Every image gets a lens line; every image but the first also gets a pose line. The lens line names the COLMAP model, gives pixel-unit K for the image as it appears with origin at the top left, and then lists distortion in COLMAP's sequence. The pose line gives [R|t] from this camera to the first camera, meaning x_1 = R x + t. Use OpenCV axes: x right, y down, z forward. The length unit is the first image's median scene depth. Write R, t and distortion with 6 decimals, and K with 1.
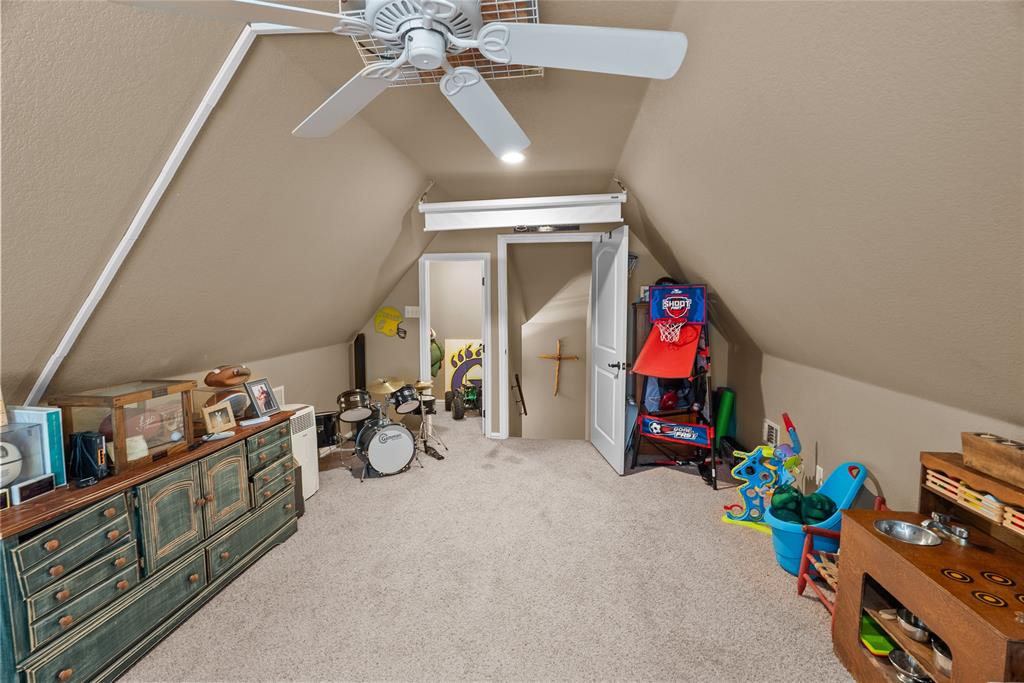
lens RADIAL K [[475.8, 0, 512.0], [0, 475.8, 341.8], [0, 0, 1]] dist [0.000870, 0.000018]
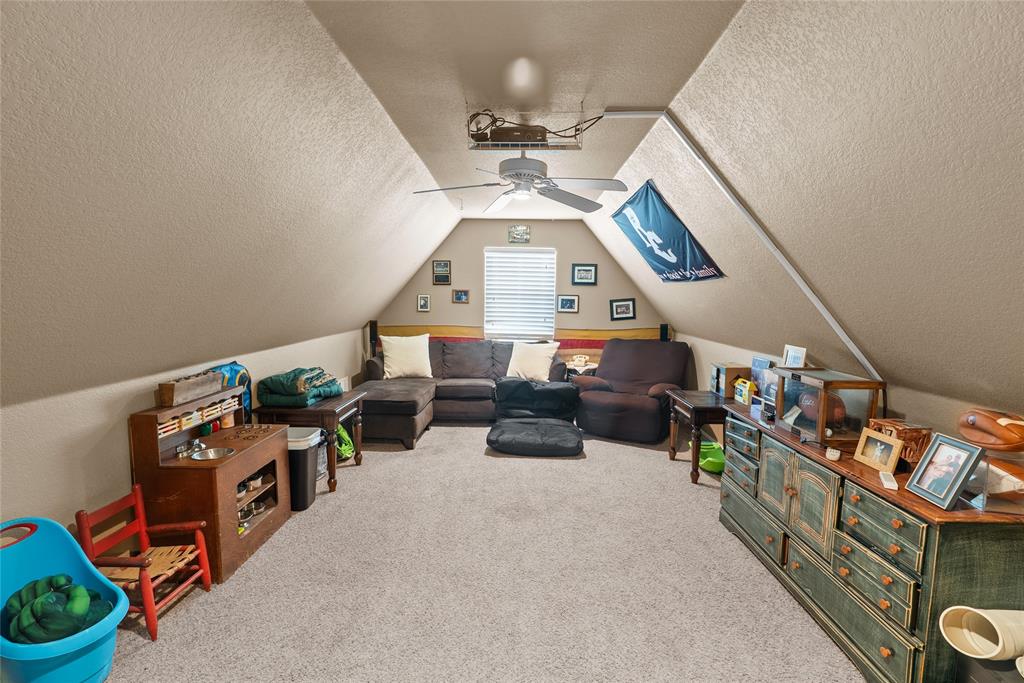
lens RADIAL K [[475.8, 0, 514.0], [0, 475.8, 341.9], [0, 0, 1]] dist [0.000870, 0.000018]
pose [[-0.995427, 0.000391, -0.095529, 0.046782], [-0.017083, 0.983144, 0.182034, -0.153807], [0.093990, 0.182833, -0.978641, 1.792055]]
